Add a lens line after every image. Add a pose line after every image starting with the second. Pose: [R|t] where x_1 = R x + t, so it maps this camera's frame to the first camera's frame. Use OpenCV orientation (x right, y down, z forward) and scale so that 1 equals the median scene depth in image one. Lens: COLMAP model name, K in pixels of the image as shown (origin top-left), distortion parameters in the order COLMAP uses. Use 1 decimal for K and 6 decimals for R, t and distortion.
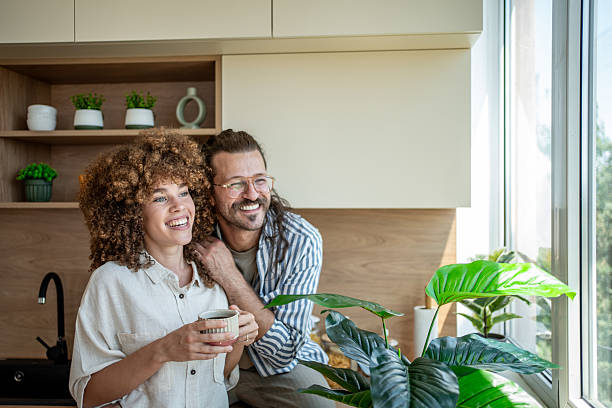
lens RADIAL K [[624.7, 0, 307.2], [0, 624.7, 191.3], [0, 0, 1]] dist [-0.016413, -0.012987]
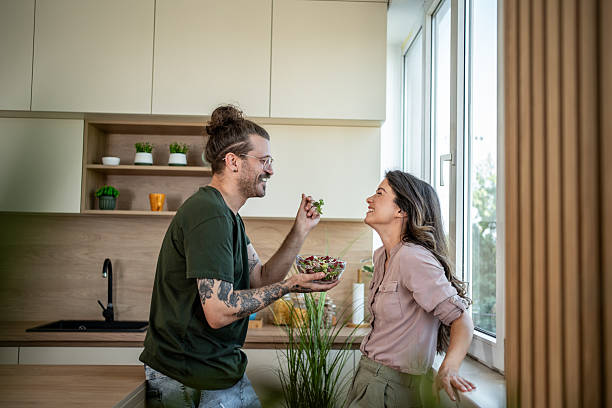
lens RADIAL K [[635.3, 0, 306.0], [0, 635.3, 204.0], [0, 0, 1]] dist [0.282280, -1.617126]
pose [[0.991551, 0.026525, 0.126980, -0.147327], [-0.019938, 0.998403, -0.052866, 0.076025], [-0.128180, 0.049888, 0.990495, -0.654983]]
